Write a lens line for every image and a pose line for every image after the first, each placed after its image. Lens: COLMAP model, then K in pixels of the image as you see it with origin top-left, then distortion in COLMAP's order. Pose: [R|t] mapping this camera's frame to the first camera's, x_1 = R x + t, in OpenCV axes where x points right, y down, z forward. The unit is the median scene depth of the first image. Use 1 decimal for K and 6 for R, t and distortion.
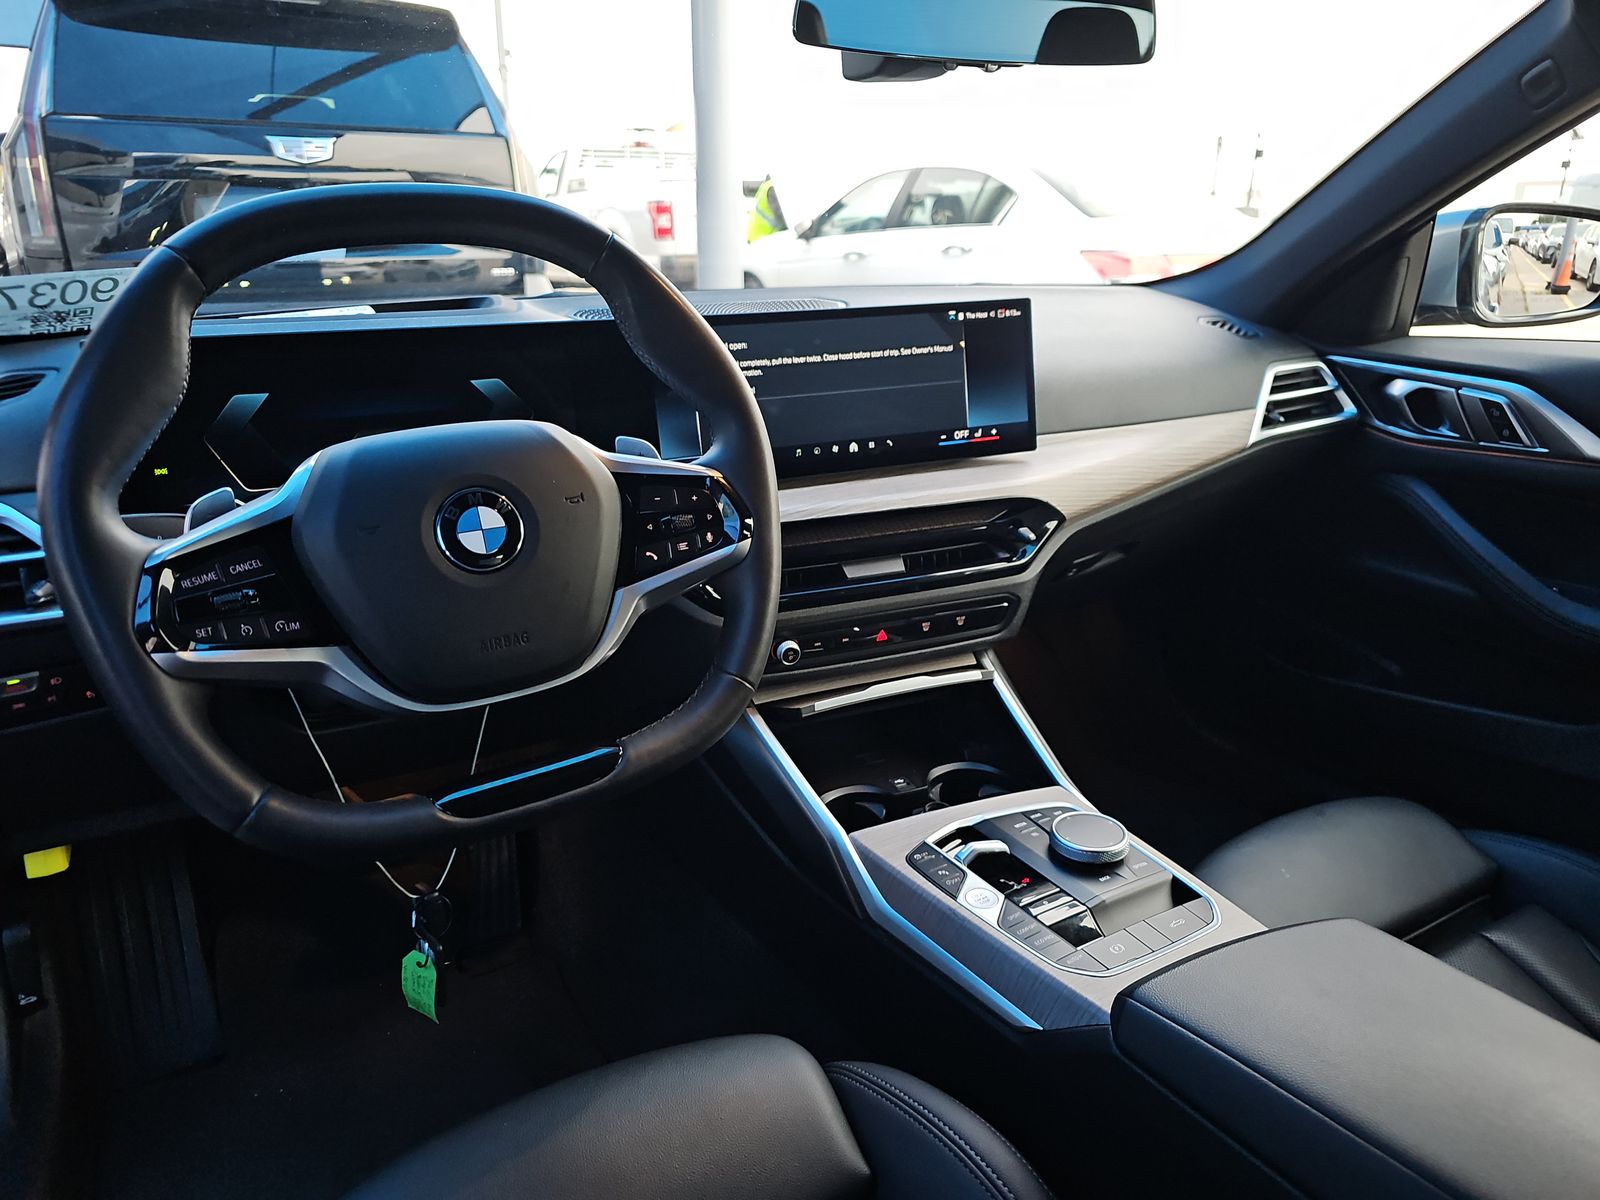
lens RADIAL K [[1071.2, 0, 802.0], [0, 1071.2, 596.7], [0, 0, 1]] dist [0.030316, -0.009372]
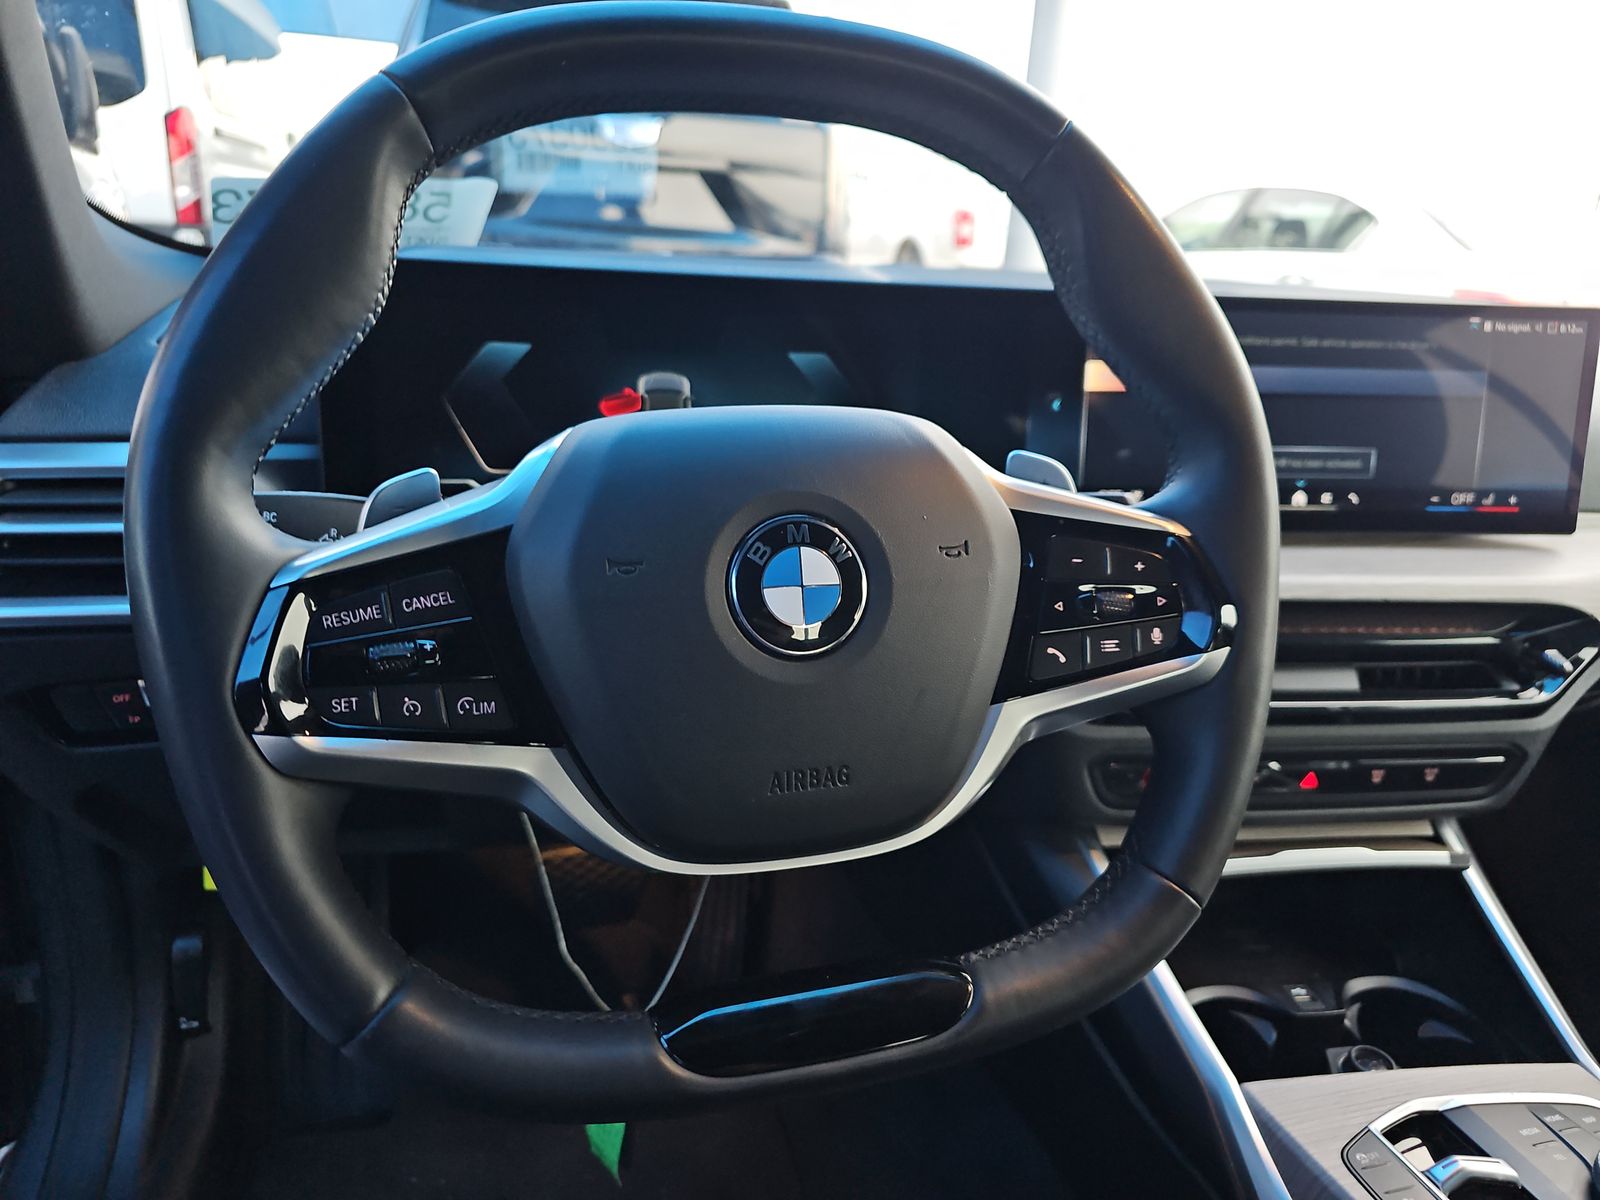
lens RADIAL K [[1071.2, 0, 800.3], [0, 1071.2, 584.0], [0, 0, 1]] dist [0.030316, -0.009372]
pose [[0.965867, 0.134331, -0.221484, -0.116965], [-0.139847, 0.990129, -0.009338, -0.040158], [0.218044, 0.039993, 0.975119, 0.295890]]
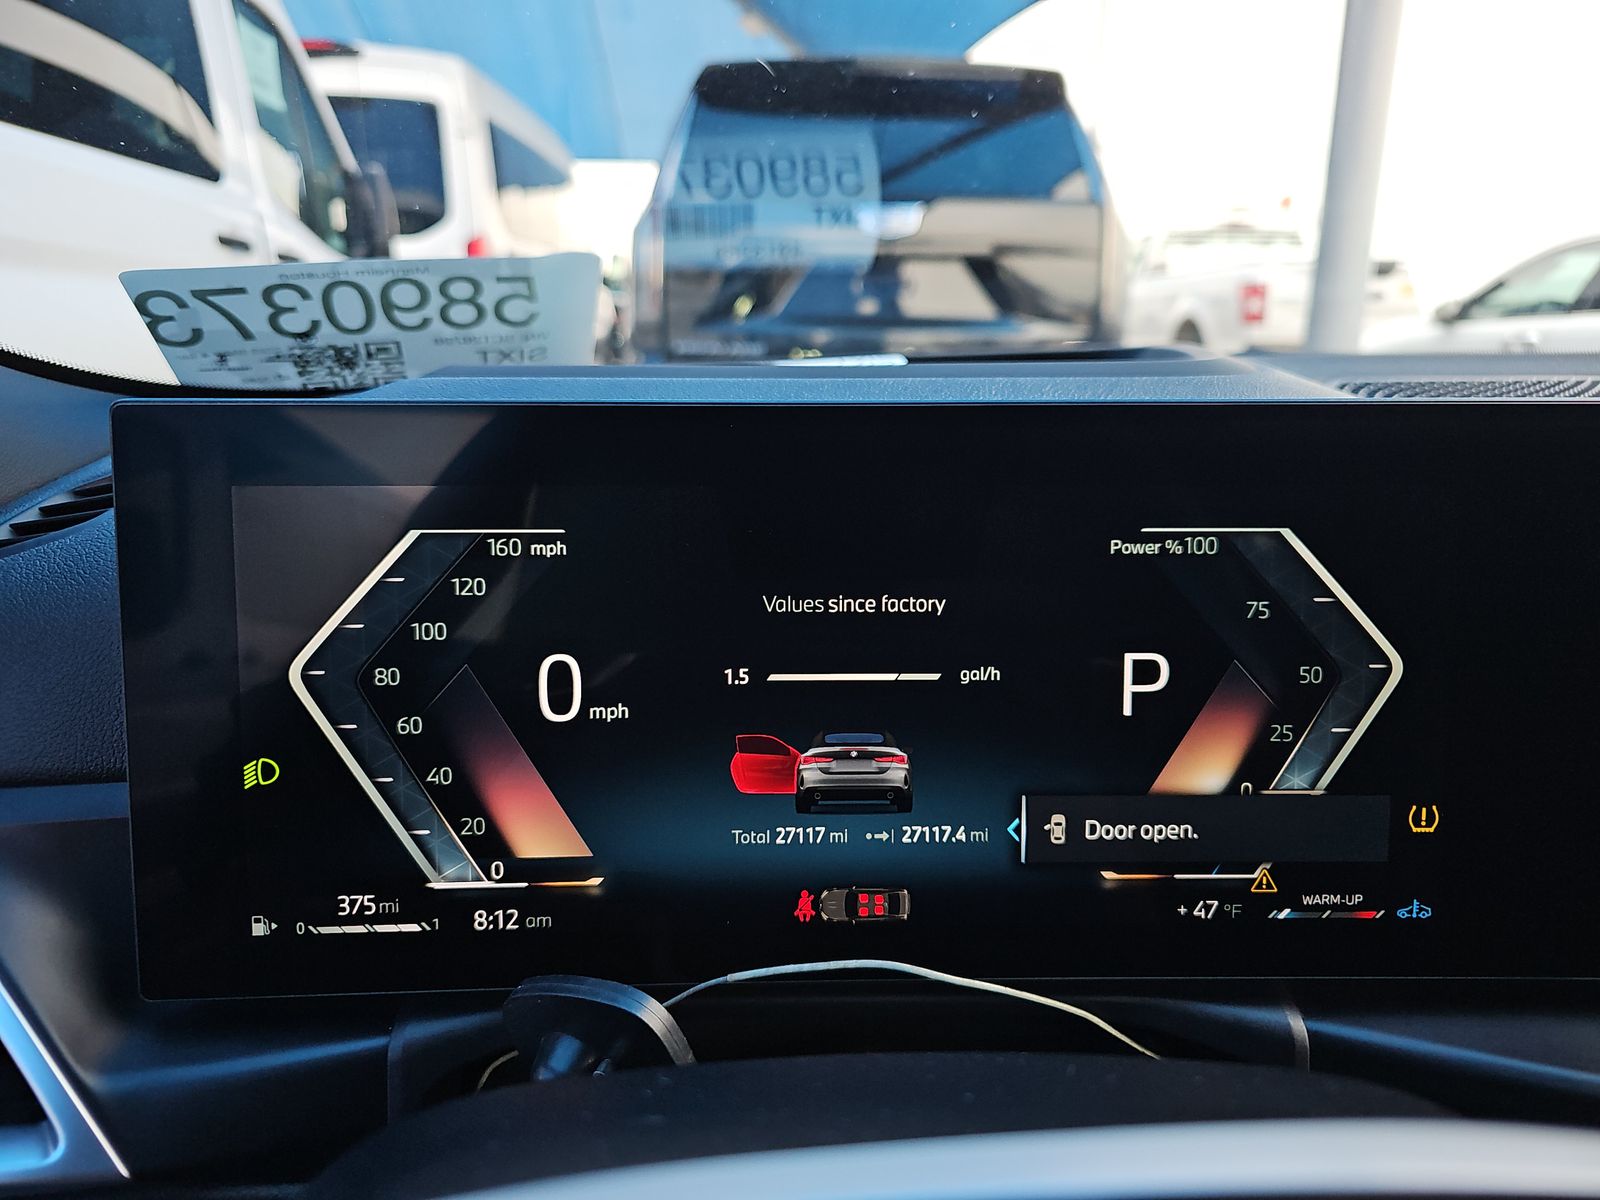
lens RADIAL K [[1071.2, 0, 807.6], [0, 1071.2, 605.3], [0, 0, 1]] dist [0.030316, -0.009372]
pose [[0.885606, 0.128470, -0.446315, -0.245535], [-0.159879, 0.986576, -0.033258, -0.162905], [0.436051, 0.100810, 0.894258, 0.662506]]
